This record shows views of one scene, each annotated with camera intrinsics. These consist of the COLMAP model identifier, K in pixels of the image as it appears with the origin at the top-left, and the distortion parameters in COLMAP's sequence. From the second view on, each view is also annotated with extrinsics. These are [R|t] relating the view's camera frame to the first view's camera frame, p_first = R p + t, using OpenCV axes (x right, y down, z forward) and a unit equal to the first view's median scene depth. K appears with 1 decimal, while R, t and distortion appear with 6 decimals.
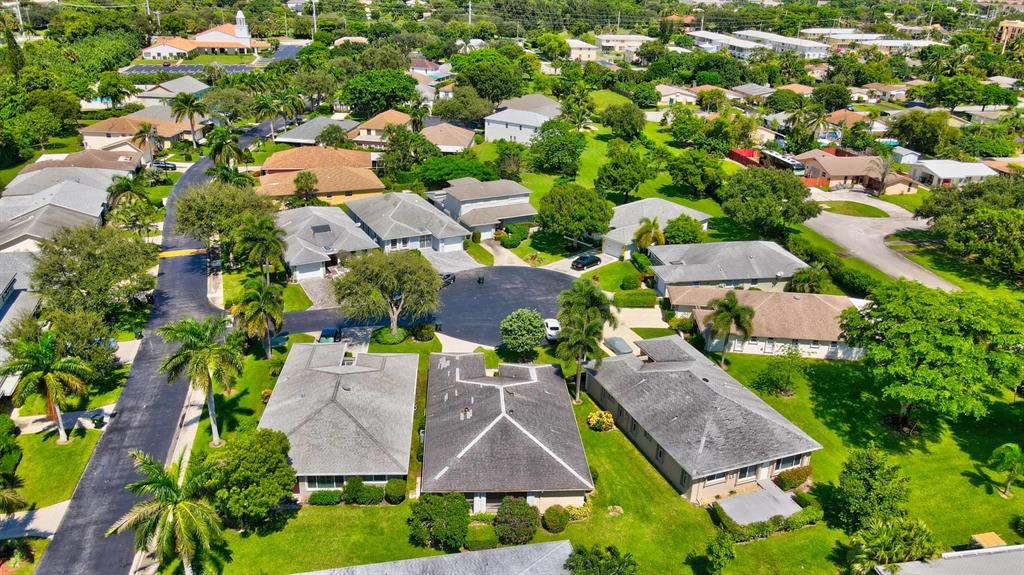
lens RADIAL K [[763.8, 0, 506.8], [0, 763.8, 281.0], [0, 0, 1]] dist [-0.001994, 0.035212]
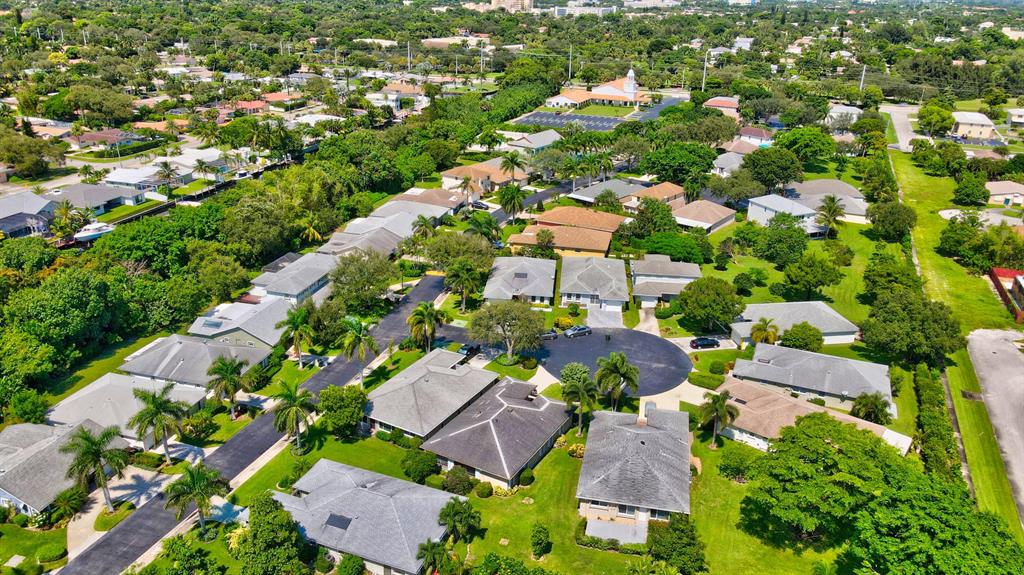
lens RADIAL K [[763.8, 0, 509.6], [0, 763.8, 290.4], [0, 0, 1]] dist [-0.001994, 0.035212]
pose [[0.838765, 0.197193, -0.507532, 0.420365], [-0.207186, 0.977586, 0.037420, -0.083560], [0.503535, 0.073767, 0.860820, -0.190617]]
